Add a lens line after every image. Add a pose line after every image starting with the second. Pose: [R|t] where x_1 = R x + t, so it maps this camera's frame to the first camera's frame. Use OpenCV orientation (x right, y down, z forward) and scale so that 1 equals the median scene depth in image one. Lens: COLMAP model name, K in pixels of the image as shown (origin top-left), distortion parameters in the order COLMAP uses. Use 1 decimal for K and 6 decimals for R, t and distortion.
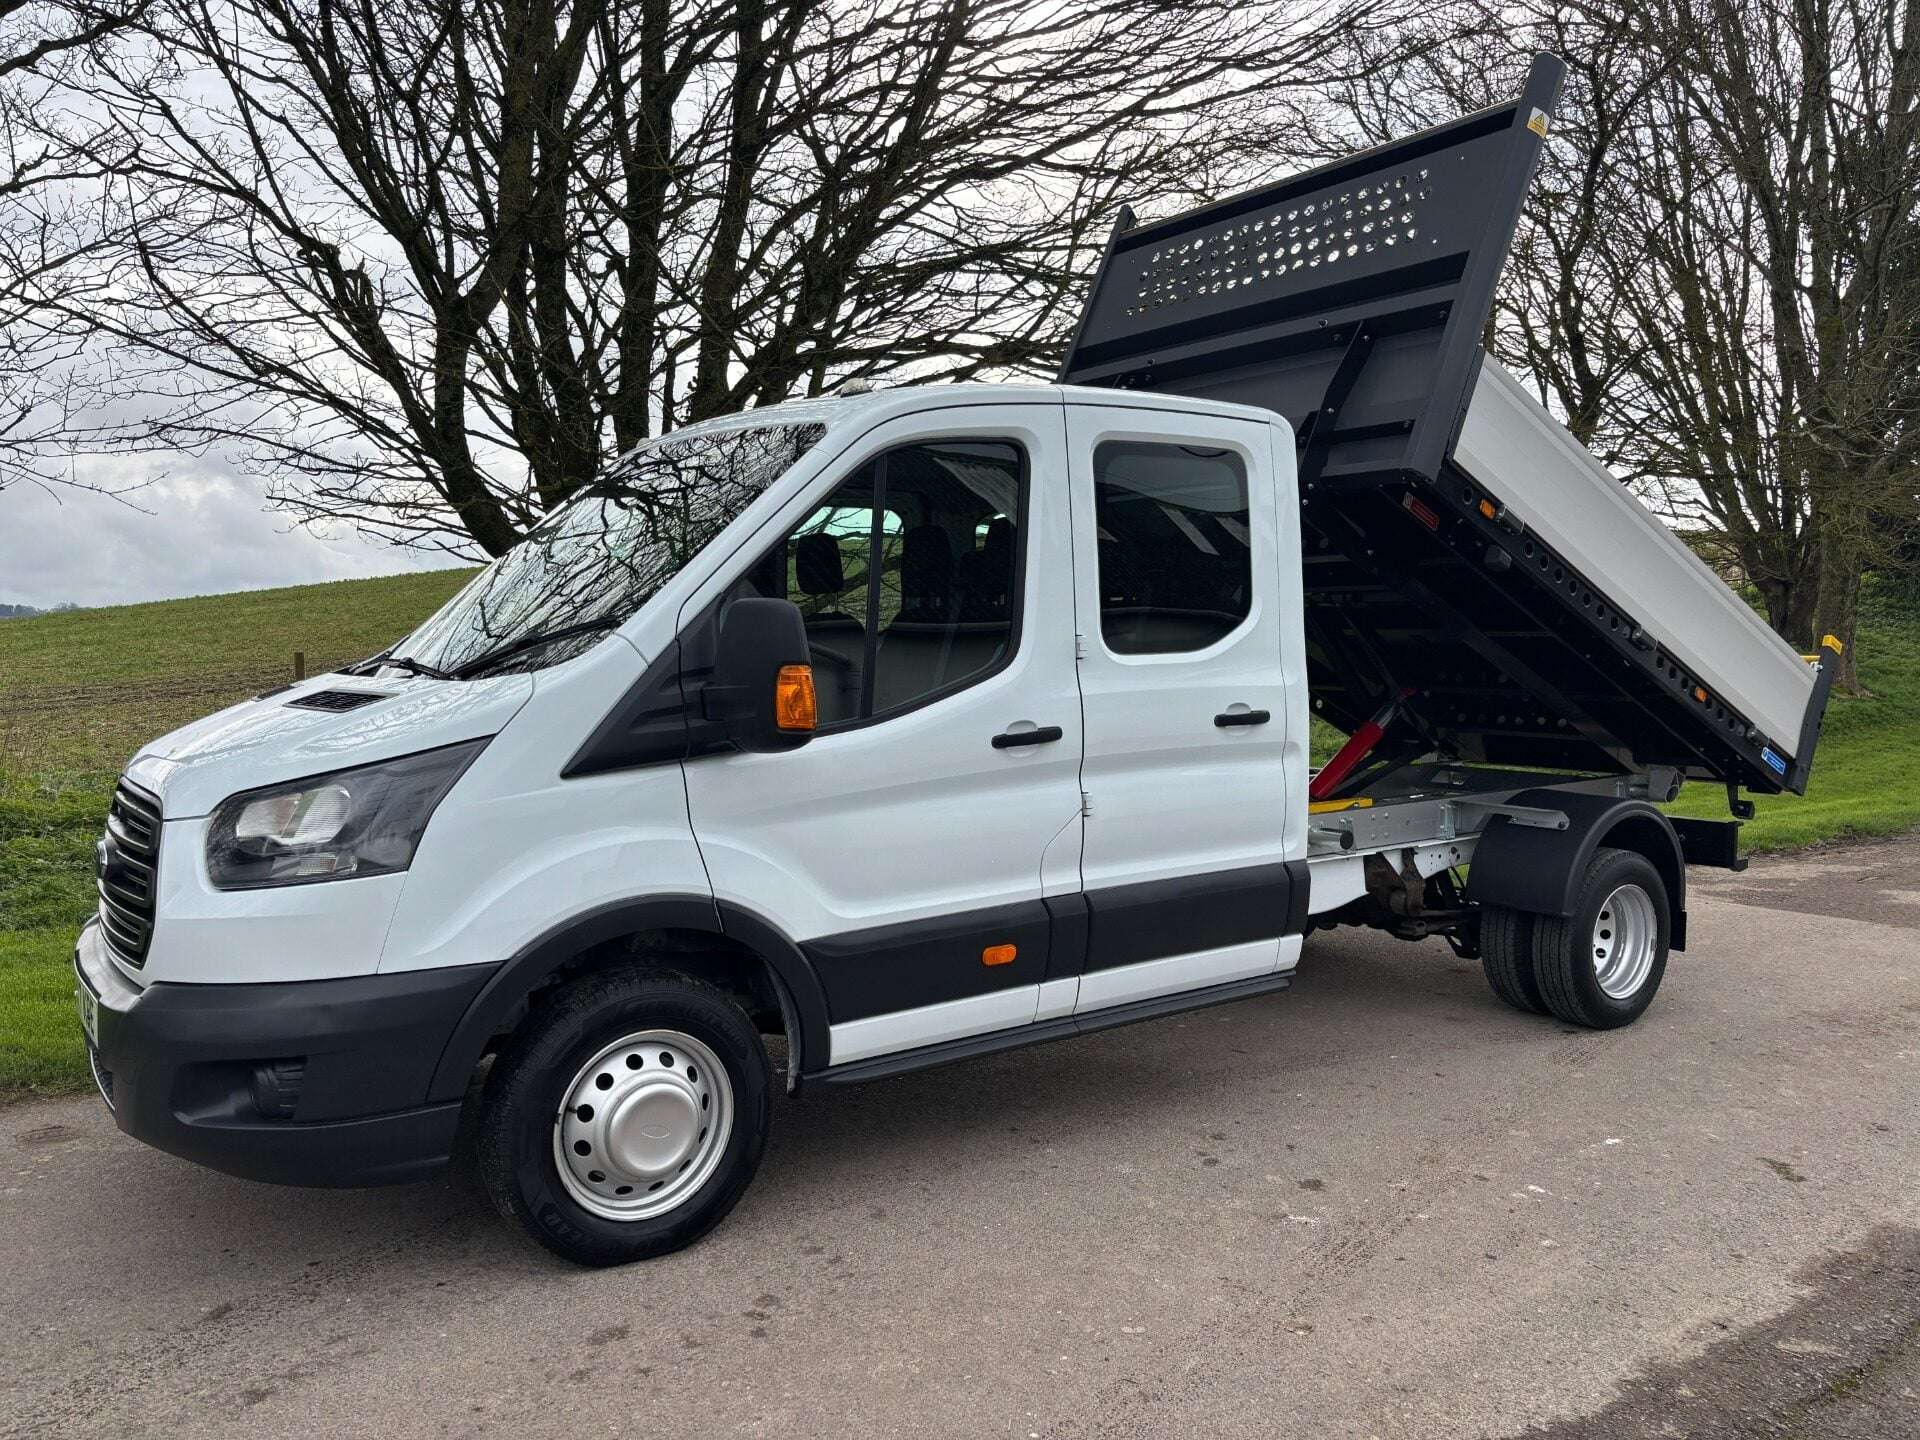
lens RADIAL K [[1454.3, 0, 976.0], [0, 1454.3, 733.8], [0, 0, 1]] dist [0.063774, -0.062560]
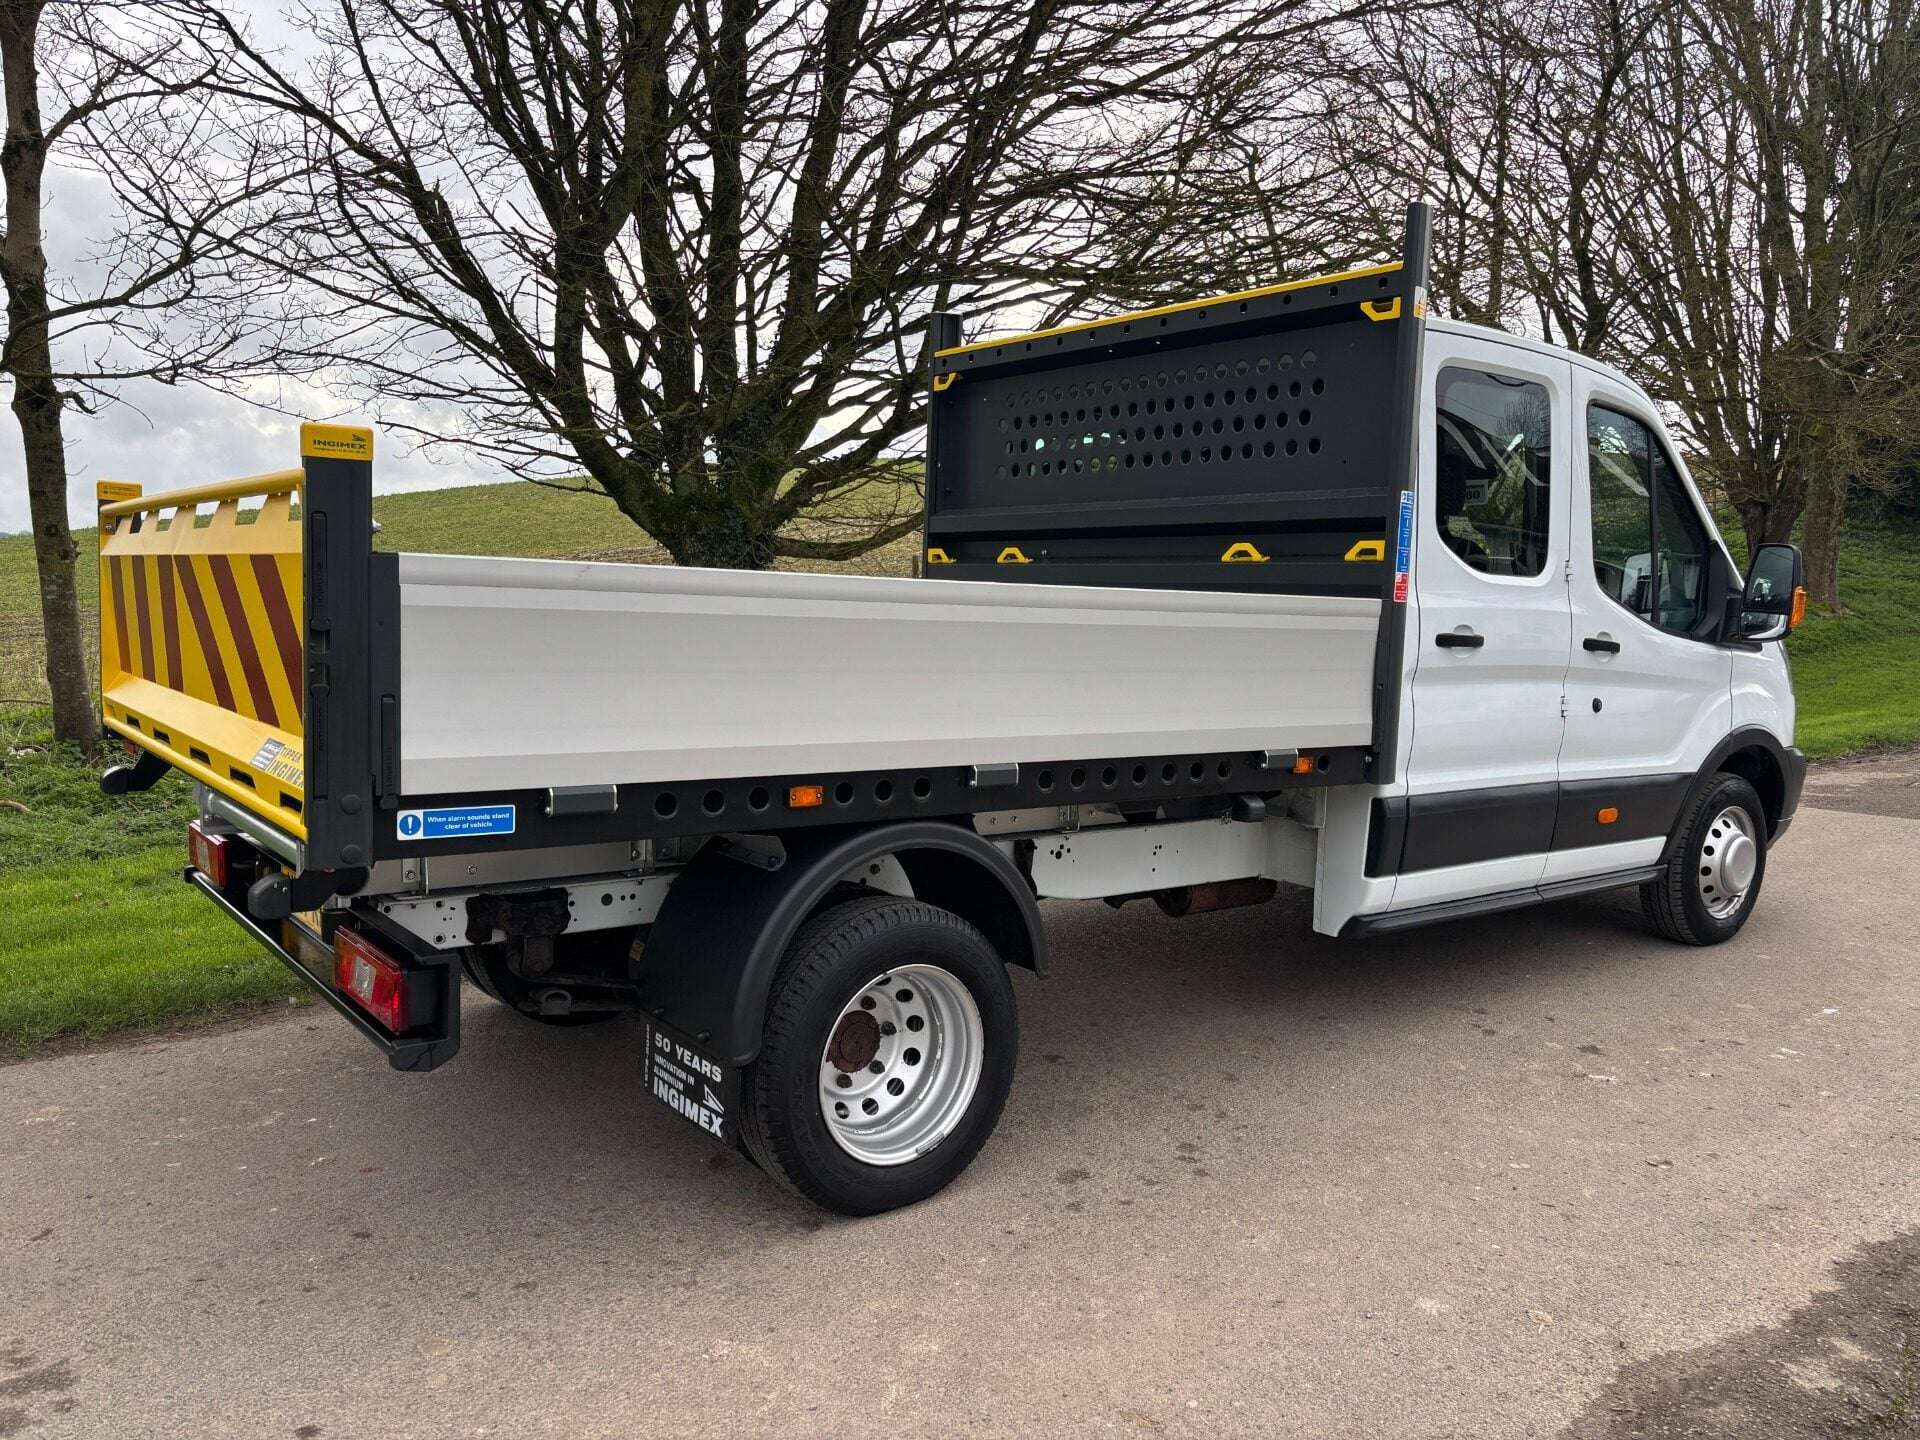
lens RADIAL K [[1454.3, 0, 969.7], [0, 1454.3, 728.2], [0, 0, 1]] dist [0.063774, -0.062560]
pose [[0.998949, -0.007220, 0.045266, -0.117277], [0.005073, 0.998864, 0.047374, 0.003414], [-0.045557, -0.047094, 0.997851, -0.032479]]
